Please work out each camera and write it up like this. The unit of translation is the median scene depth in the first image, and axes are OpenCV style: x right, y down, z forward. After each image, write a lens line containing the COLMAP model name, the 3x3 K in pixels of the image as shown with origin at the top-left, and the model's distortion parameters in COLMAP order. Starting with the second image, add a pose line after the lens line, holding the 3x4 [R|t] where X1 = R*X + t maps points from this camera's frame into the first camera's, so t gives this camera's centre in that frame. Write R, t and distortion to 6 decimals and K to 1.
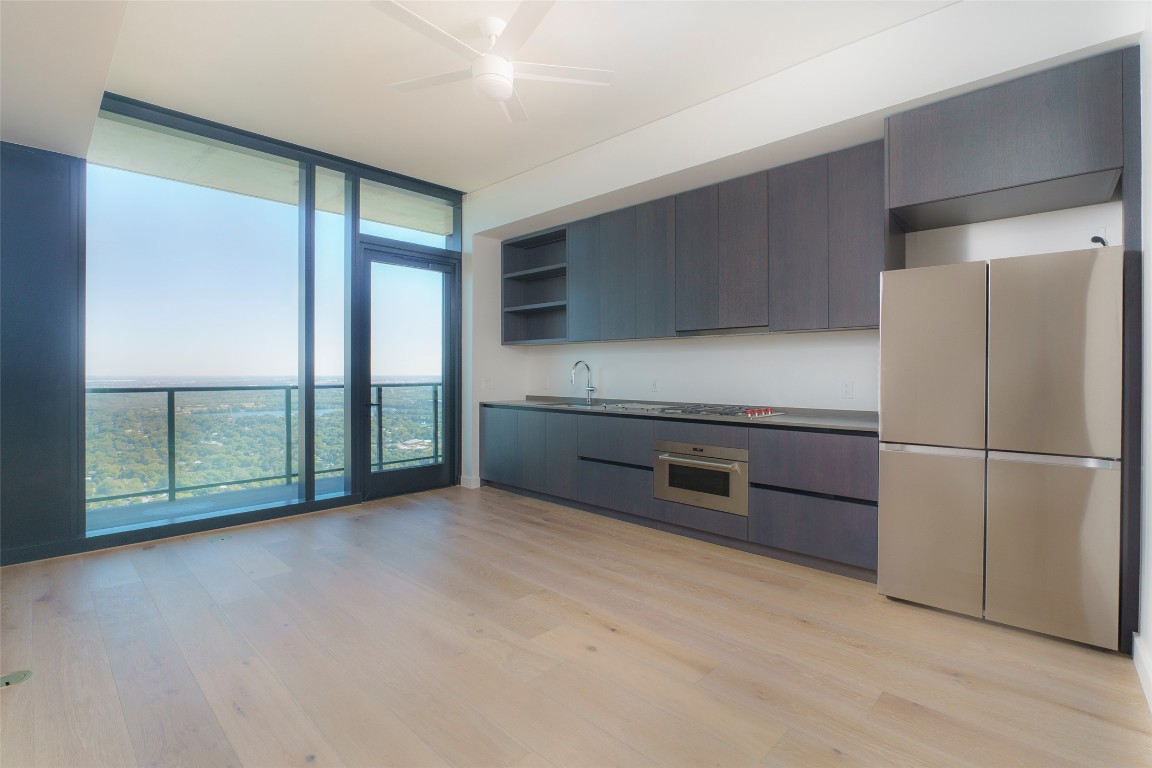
lens RADIAL K [[540.3, 0, 600.0], [0, 540.3, 375.6], [0, 0, 1]] dist [-0.001099, 0.000774]
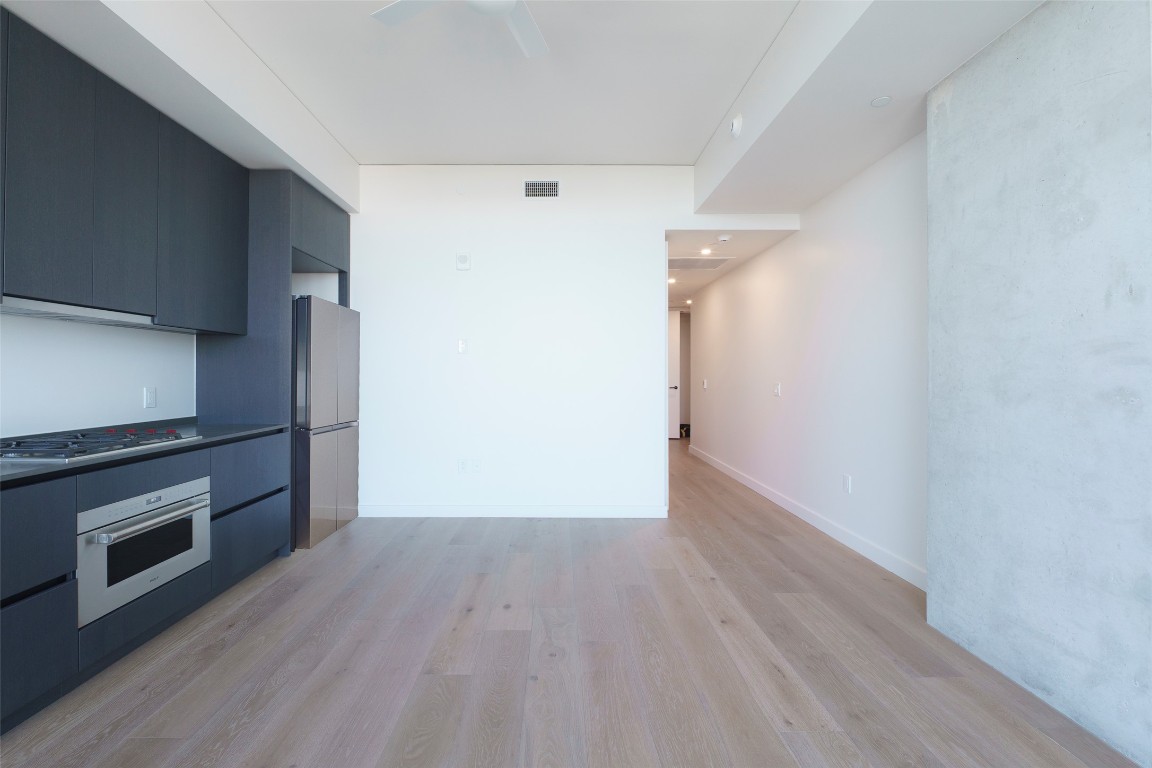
lens RADIAL K [[530.1, 0, 557.7], [0, 530.1, 375.9], [0, 0, 1]] dist [-0.002905, -0.000702]
pose [[-0.678186, -0.002615, 0.734885, -0.475054], [0.004492, 0.999960, 0.007703, -0.009046], [-0.734876, 0.008525, -0.678148, 0.849363]]
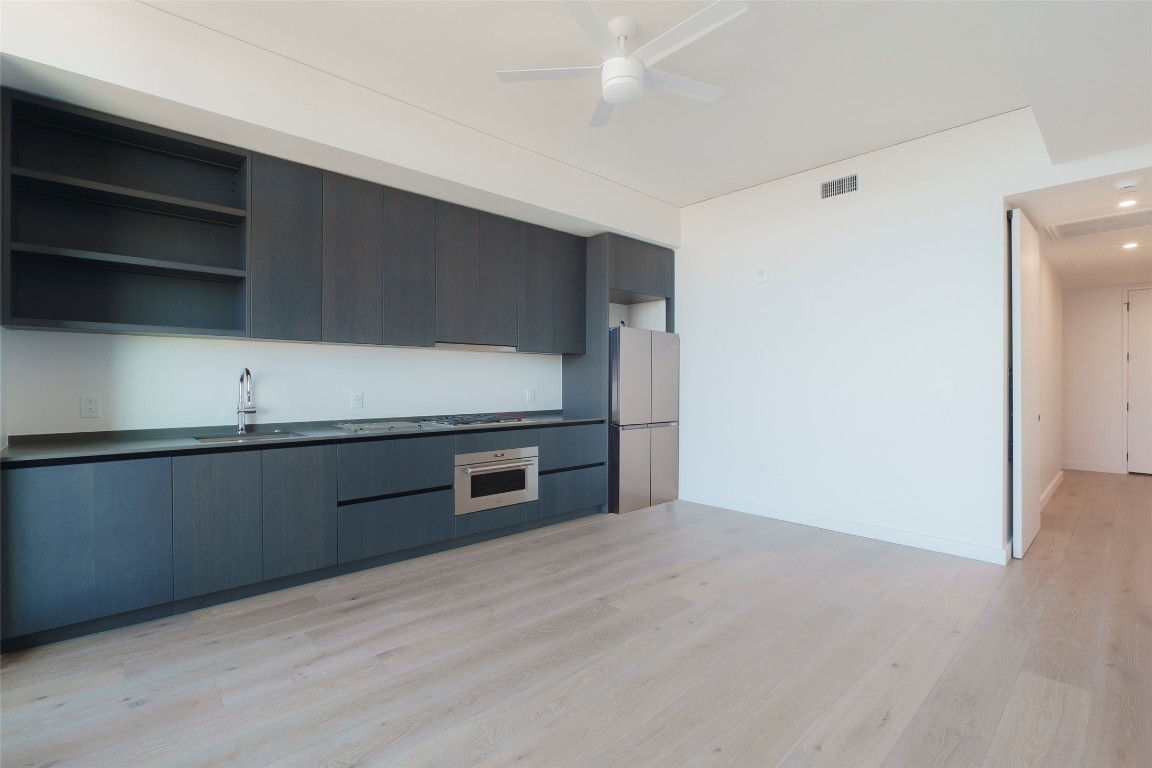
lens RADIAL K [[521.0, 0, 578.0], [0, 521.0, 382.7], [0, 0, 1]] dist [-0.001054, -0.000751]
pose [[0.074499, -0.003811, 0.997214, -0.678457], [0.007768, 0.999965, 0.003241, -0.008632], [-0.997191, 0.007505, 0.074525, 0.603395]]
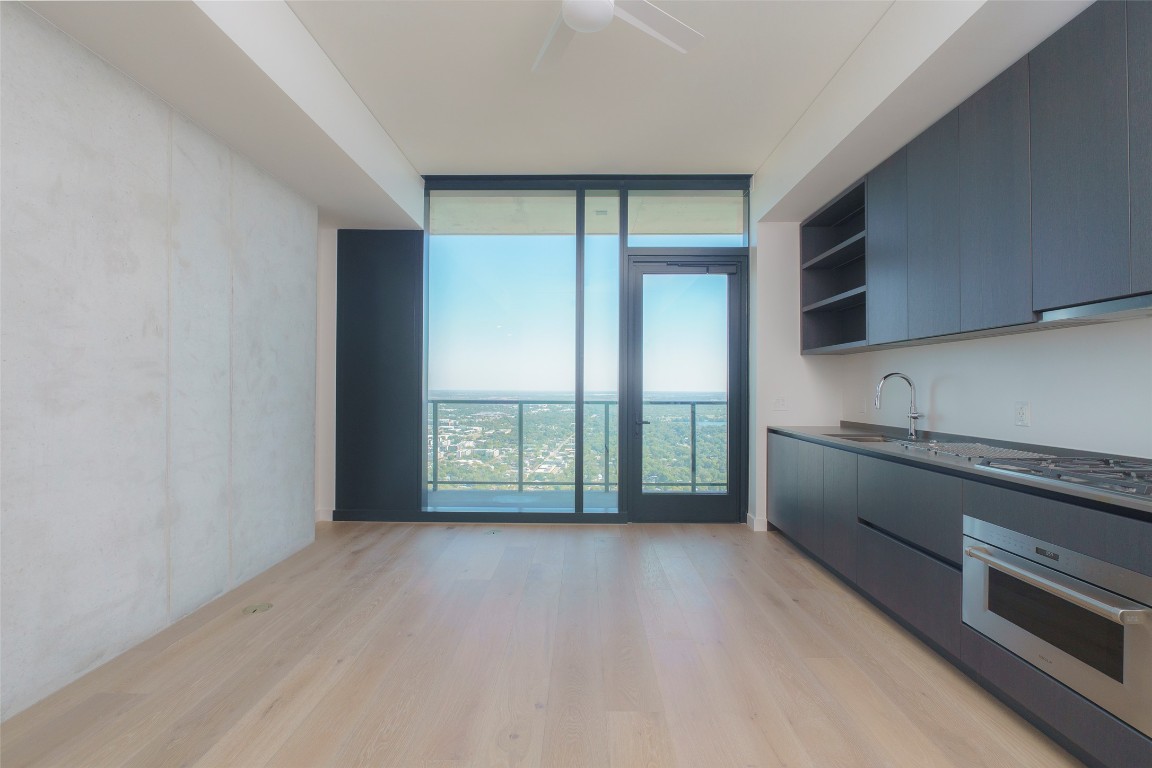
lens RADIAL K [[521.0, 0, 578.0], [0, 521.0, 382.7], [0, 0, 1]] dist [-0.001054, -0.000751]
pose [[0.668808, -0.005107, -0.743418, 0.195949], [-0.008660, 0.999855, -0.014660, -0.002248], [0.743385, 0.016243, 0.668667, 0.304977]]
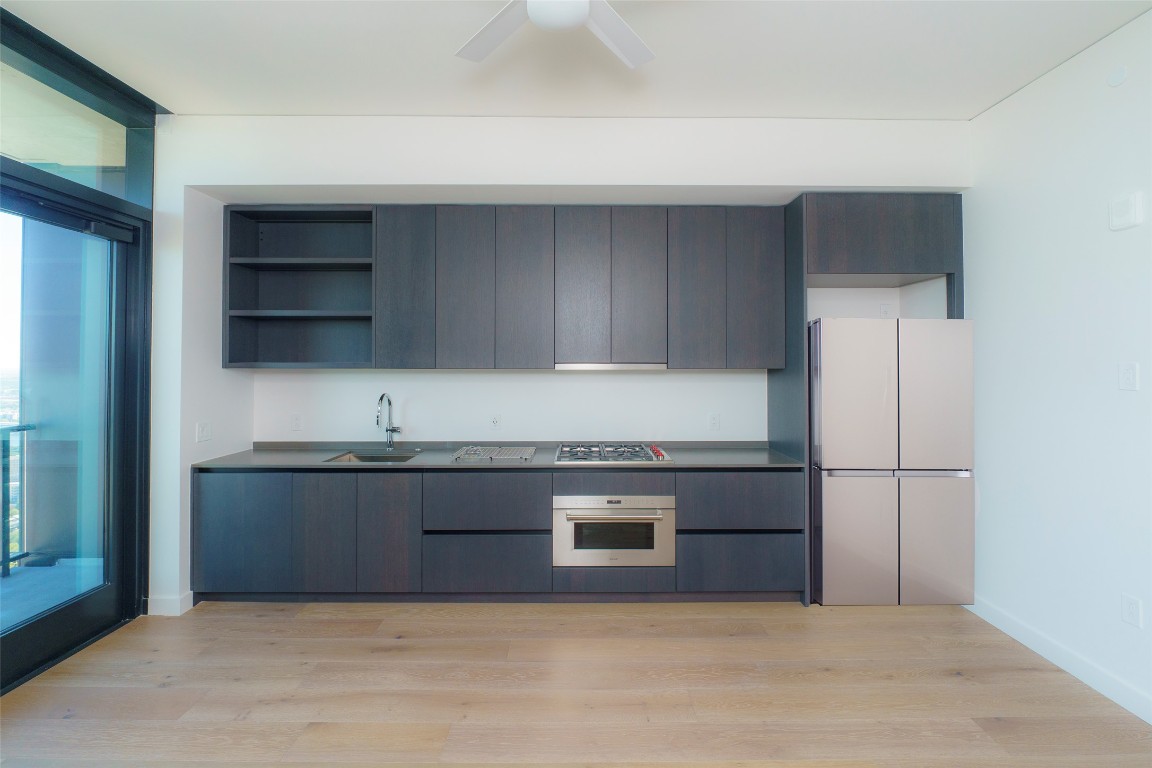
lens RADIAL K [[514.9, 0, 580.6], [0, 514.9, 357.3], [0, 0, 1]] dist [-0.003473, -0.000790]
pose [[0.725775, 0.009210, 0.687871, -0.351019], [0.005016, 0.999813, -0.018679, -0.066936], [-0.687914, 0.017007, 0.725593, 0.332212]]
